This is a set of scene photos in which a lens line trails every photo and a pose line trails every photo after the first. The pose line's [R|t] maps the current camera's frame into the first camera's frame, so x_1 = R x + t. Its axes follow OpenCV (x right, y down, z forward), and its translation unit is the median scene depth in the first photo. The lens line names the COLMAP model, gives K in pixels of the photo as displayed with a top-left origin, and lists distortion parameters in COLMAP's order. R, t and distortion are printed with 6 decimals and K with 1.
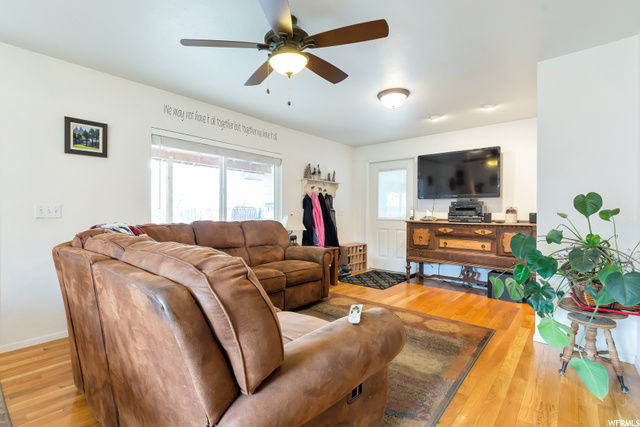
lens RADIAL K [[302.2, 0, 321.1], [0, 302.2, 214.3], [0, 0, 1]] dist [-0.000284, -0.000013]
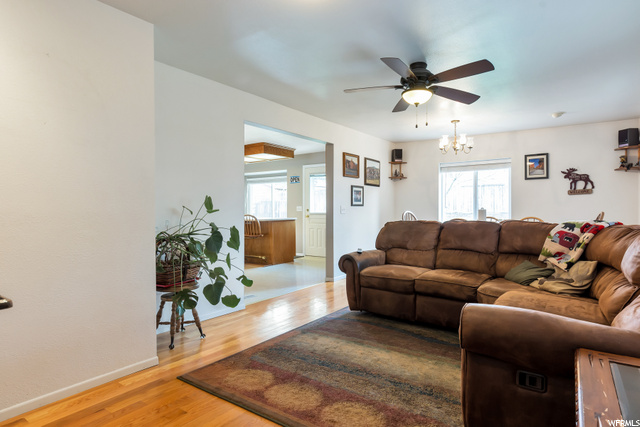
lens RADIAL K [[362.2, 0, 320.6], [0, 362.2, 216.2], [0, 0, 1]] dist [0.001162, -0.000056]
pose [[-0.996565, -0.007340, -0.082491, 0.347220], [-0.007938, 0.999945, 0.006920, 0.002911], [0.082435, 0.007551, -0.996568, 2.024314]]
